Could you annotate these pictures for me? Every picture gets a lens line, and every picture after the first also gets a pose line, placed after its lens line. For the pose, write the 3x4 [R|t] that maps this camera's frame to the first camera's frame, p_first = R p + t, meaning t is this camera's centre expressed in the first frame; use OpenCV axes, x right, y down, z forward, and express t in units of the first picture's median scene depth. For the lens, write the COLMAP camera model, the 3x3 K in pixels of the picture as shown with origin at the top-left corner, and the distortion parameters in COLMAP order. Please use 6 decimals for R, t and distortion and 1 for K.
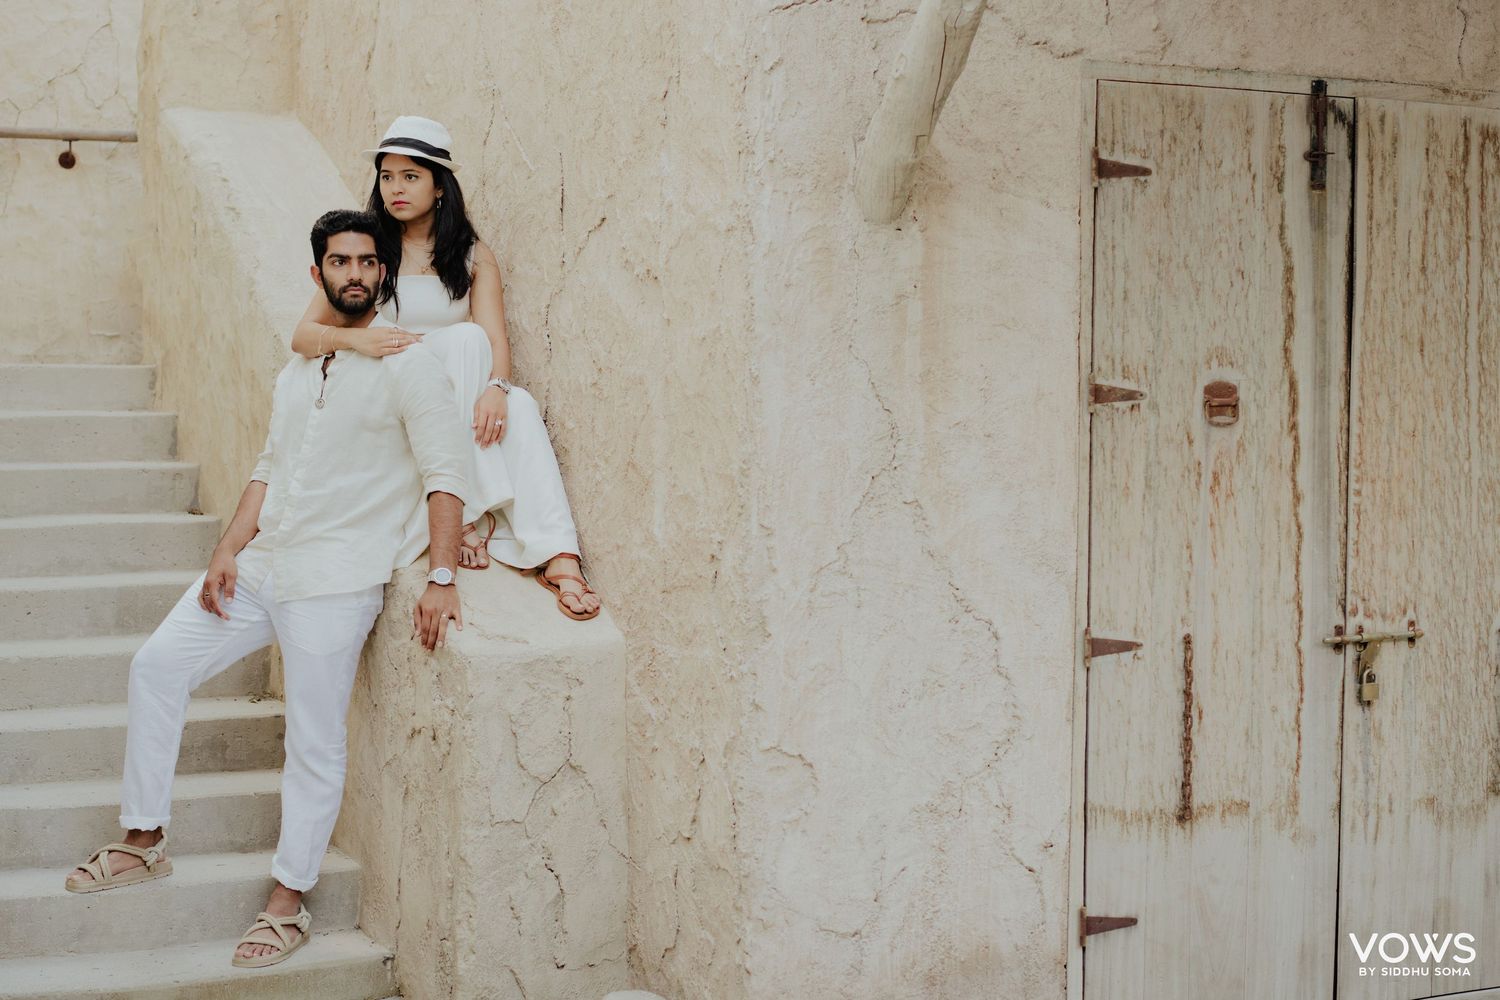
lens RADIAL K [[2666.2, 0, 750.0], [0, 2666.2, 500.0], [0, 0, 1]] dist [0.172396, -1.614966]
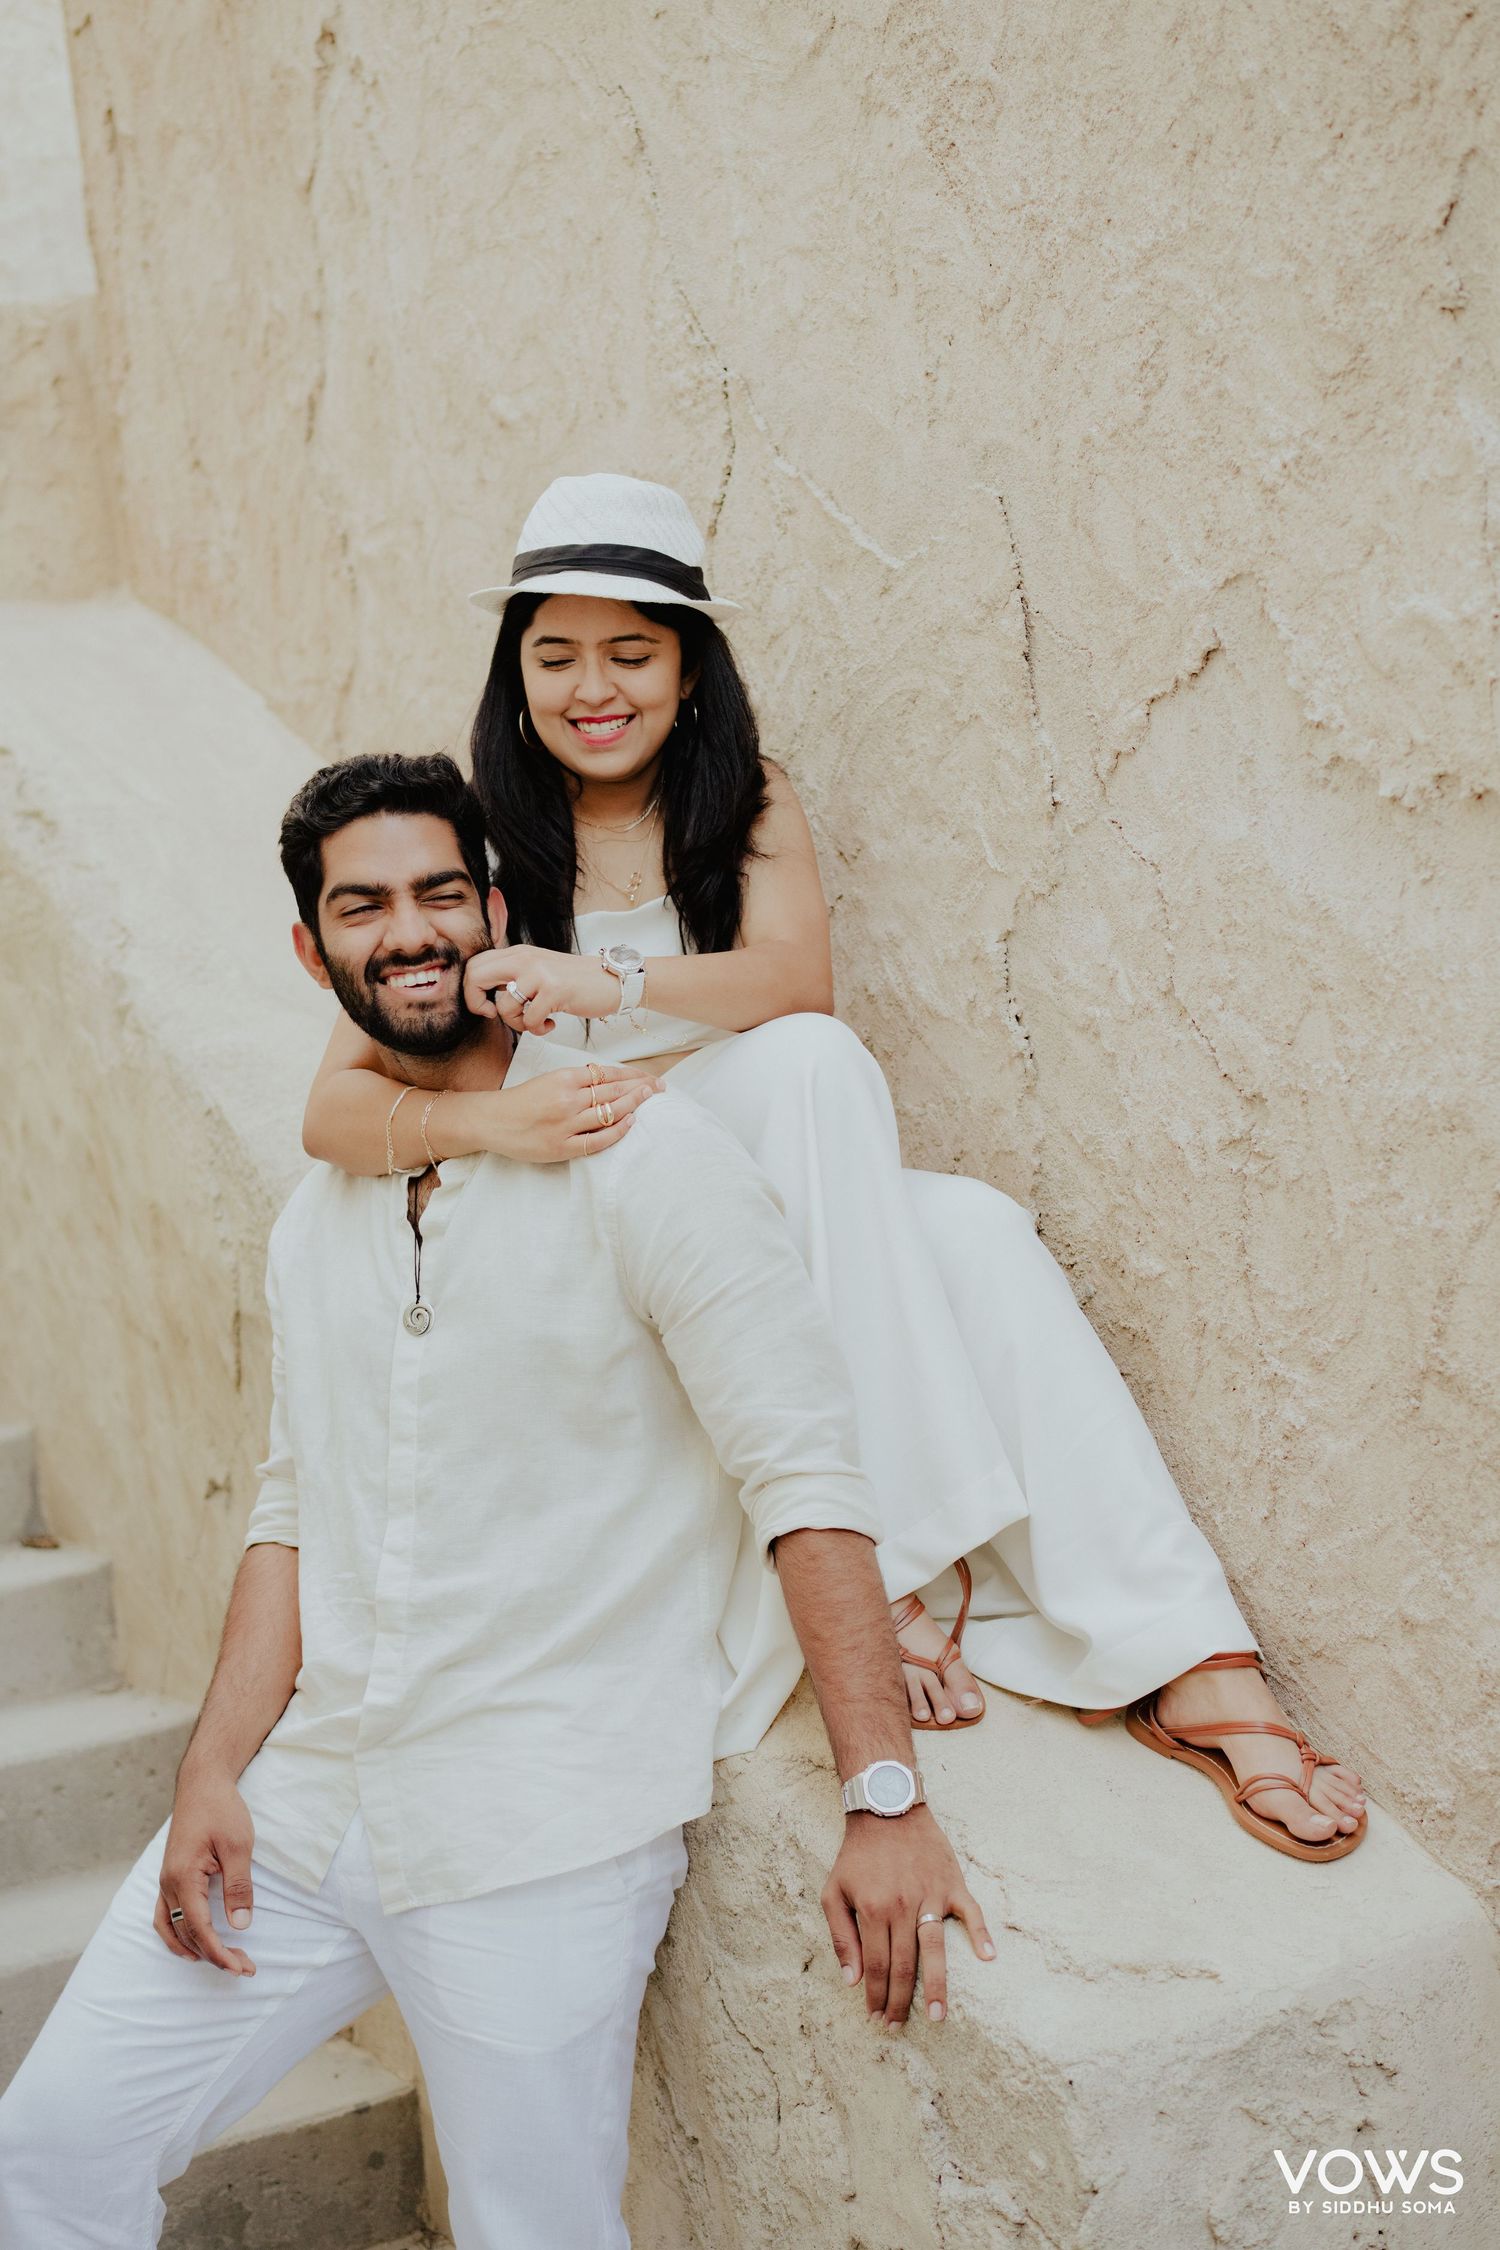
lens RADIAL K [[3502.3, 0, 750.0], [0, 3502.3, 1125.0], [0, 0, 1]] dist [0.135703, -0.842529]
pose [[0.989663, -0.139156, 0.034670, -0.131895], [0.139536, 0.990178, -0.008778, -0.049419], [-0.033108, 0.013525, 0.999360, 0.547575]]
